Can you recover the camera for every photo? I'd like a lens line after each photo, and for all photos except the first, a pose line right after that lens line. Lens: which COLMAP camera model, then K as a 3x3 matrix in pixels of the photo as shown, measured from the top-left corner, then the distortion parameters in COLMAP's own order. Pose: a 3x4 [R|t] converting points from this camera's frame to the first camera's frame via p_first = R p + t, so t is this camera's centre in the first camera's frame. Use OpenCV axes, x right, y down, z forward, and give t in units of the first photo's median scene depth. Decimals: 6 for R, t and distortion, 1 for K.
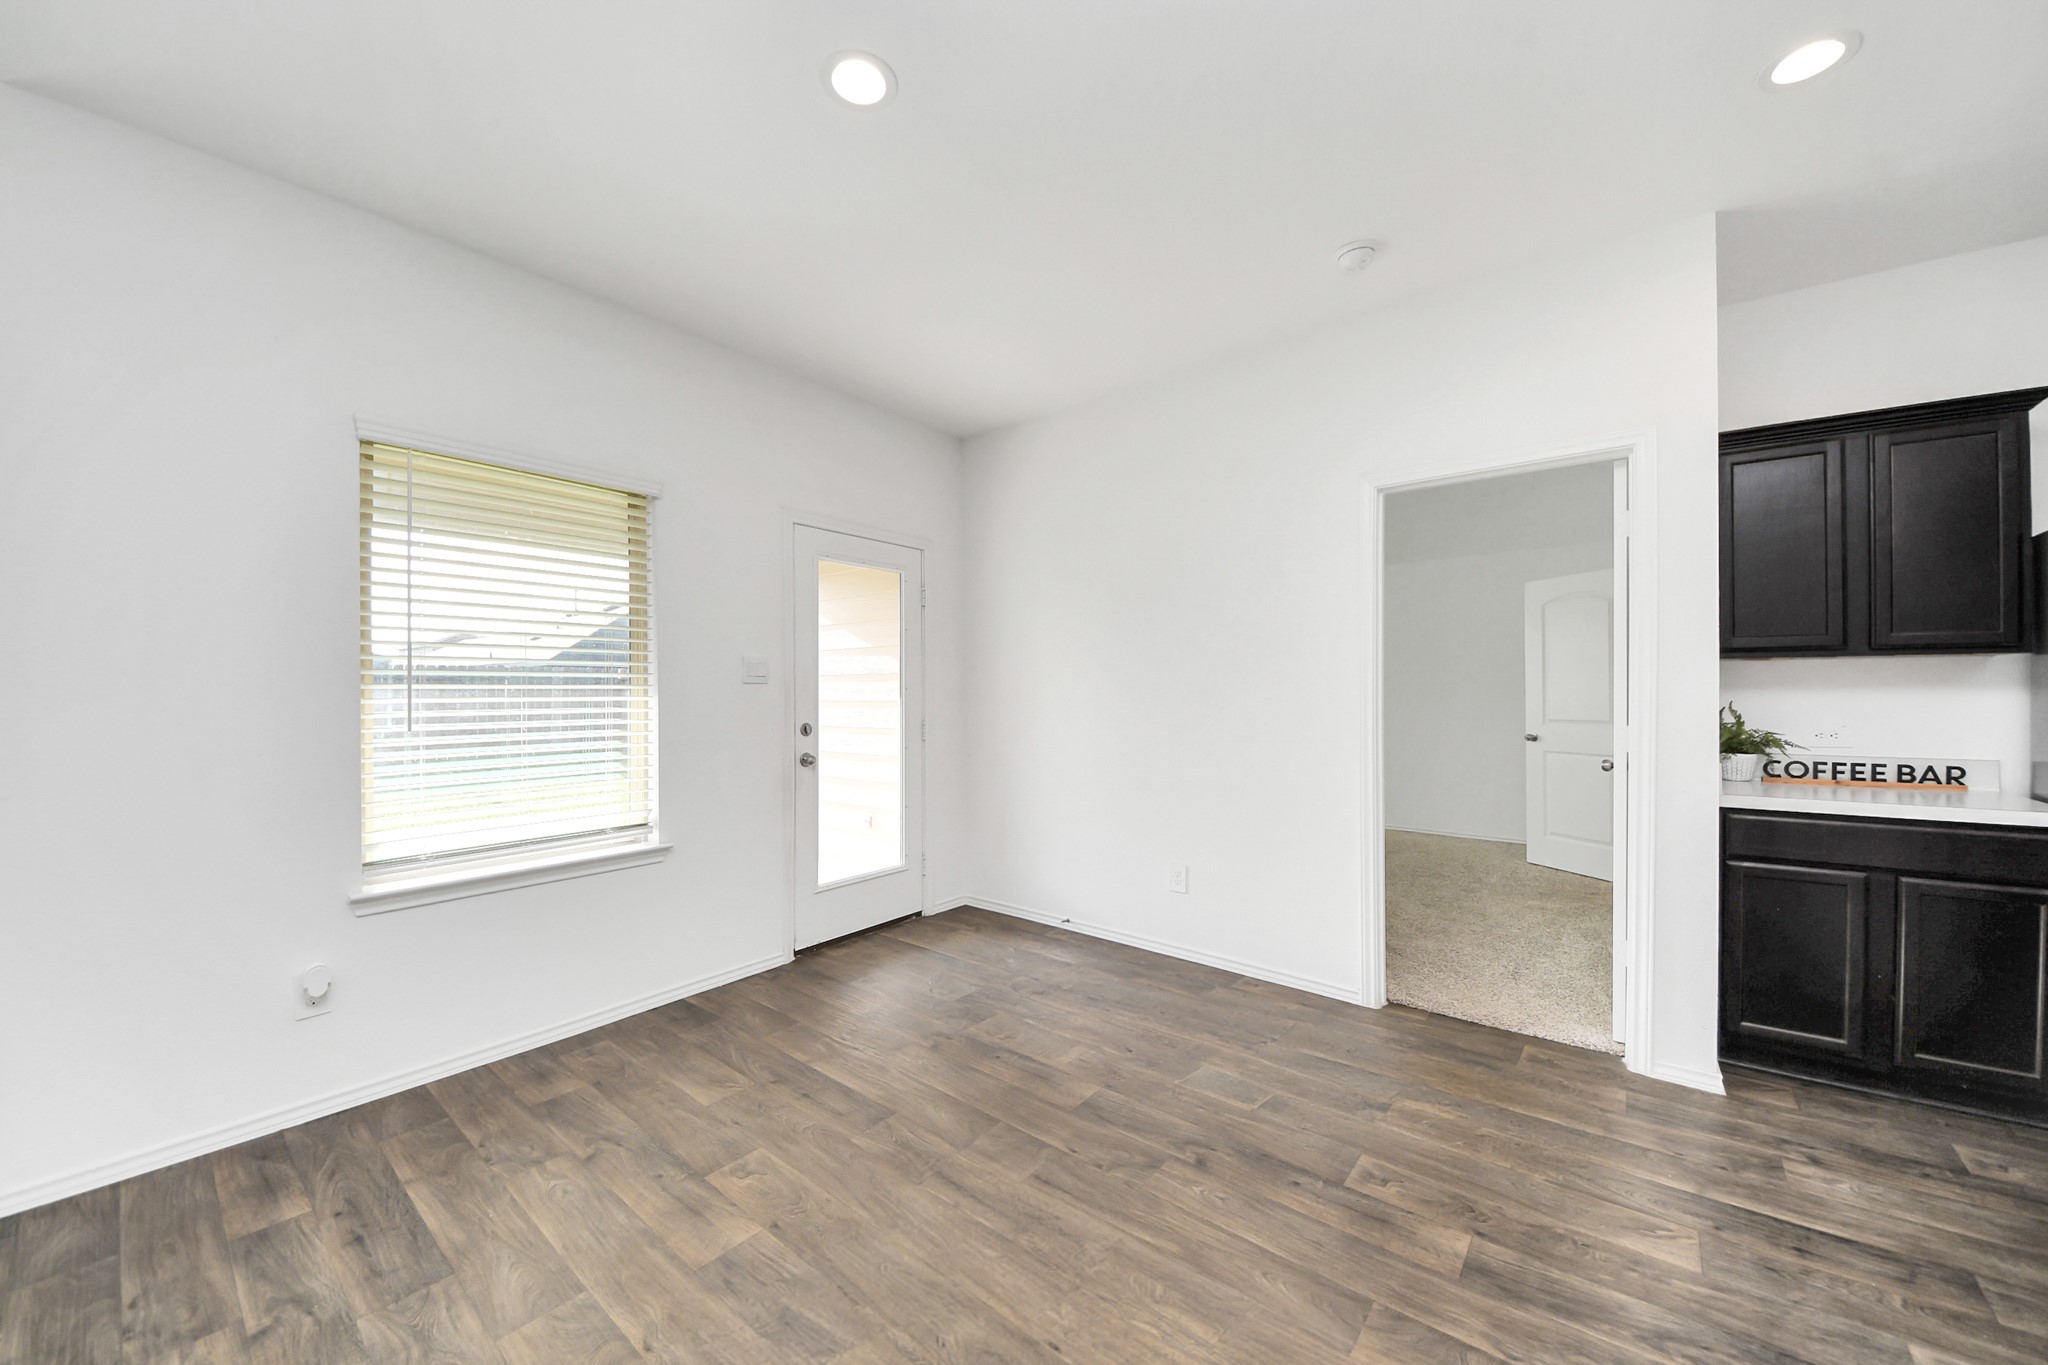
lens RADIAL K [[741.3, 0, 1051.9], [0, 741.3, 687.3], [0, 0, 1]] dist [-0.015803, -0.000341]
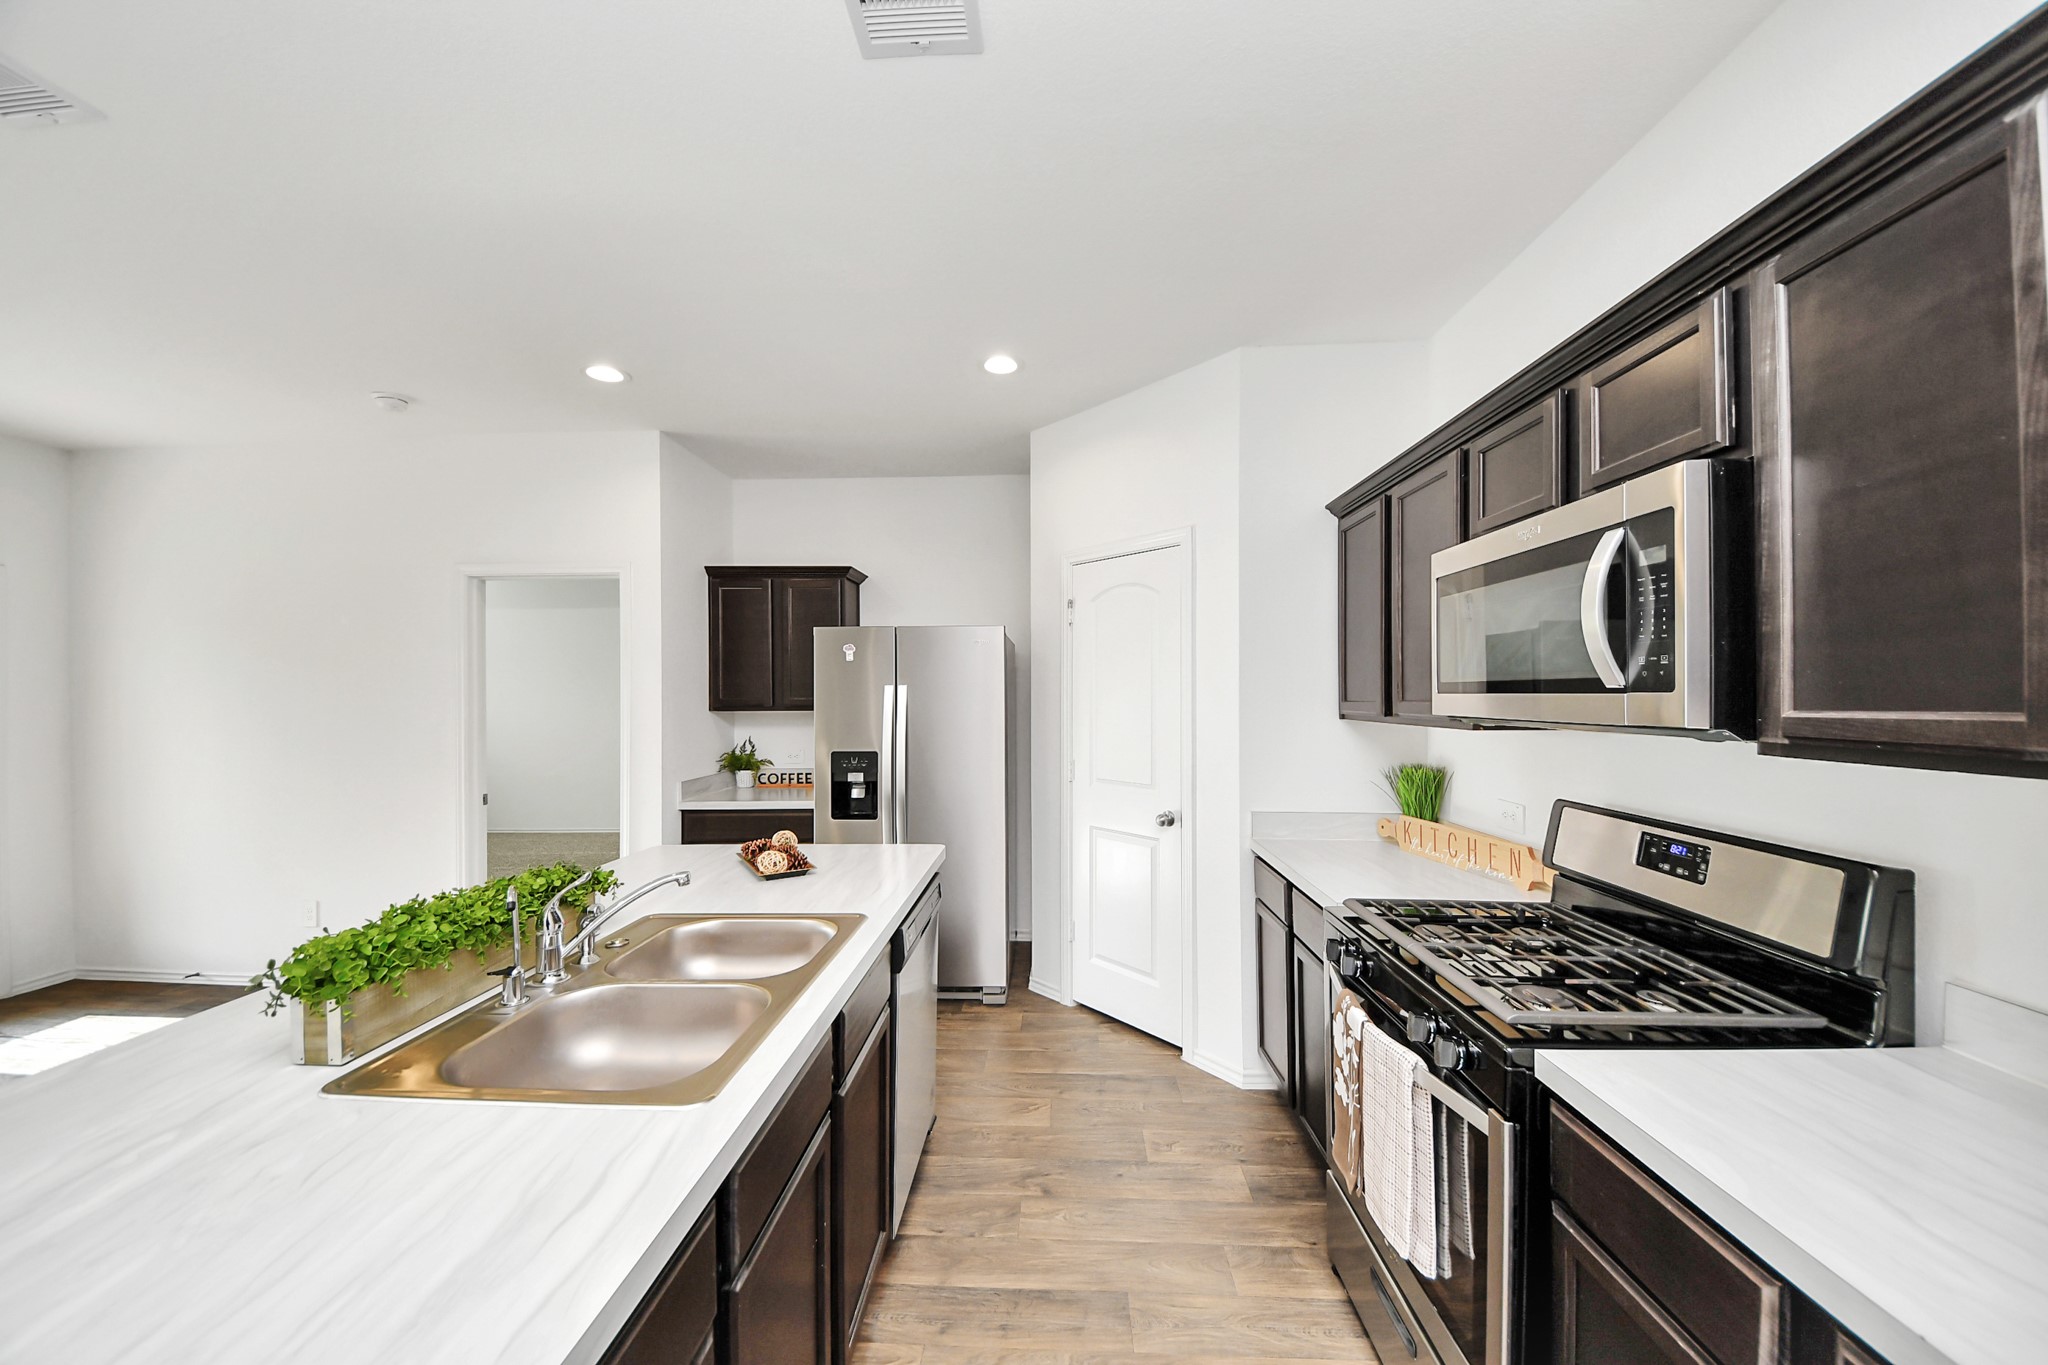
lens RADIAL K [[712.1, 0, 1016.3], [0, 712.1, 688.8], [0, 0, 1]] dist [0.012295, -0.000179]
pose [[0.825982, -0.001281, 0.563695, 0.580898], [0.008373, 0.999915, -0.009996, -0.065736], [-0.563634, 0.012977, 0.825922, -0.605922]]
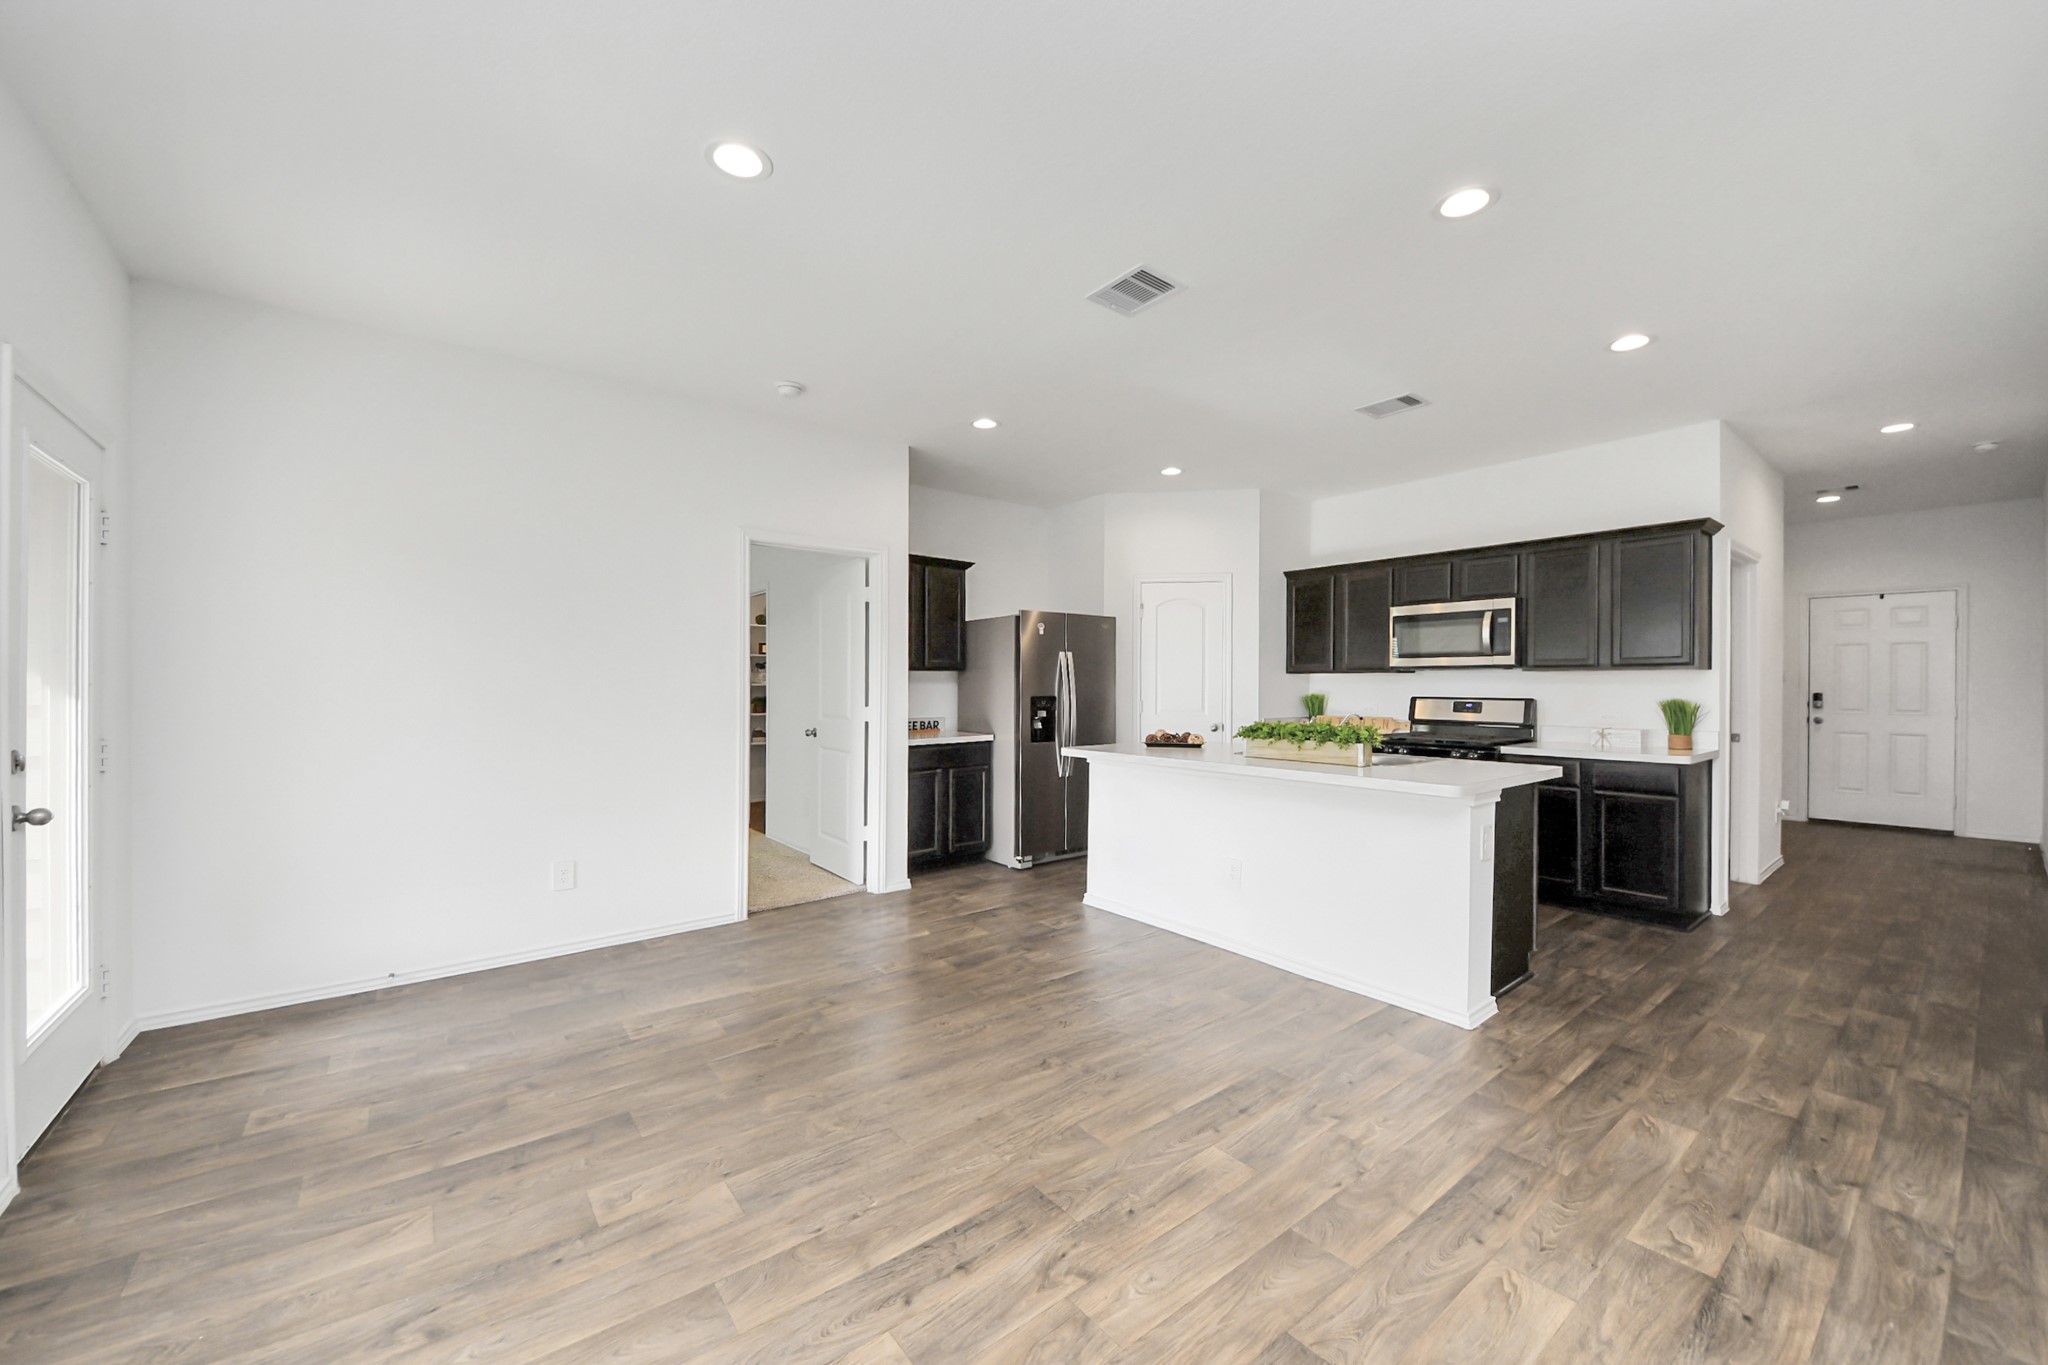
lens RADIAL K [[792.2, 0, 1018.9], [0, 792.2, 684.3], [0, 0, 1]] dist [-0.000106, -0.000176]
pose [[0.242257, 0.003246, 0.970207, -0.946837], [0.002487, 0.999989, -0.003966, 0.008106], [-0.970209, 0.003374, 0.242246, 0.194781]]
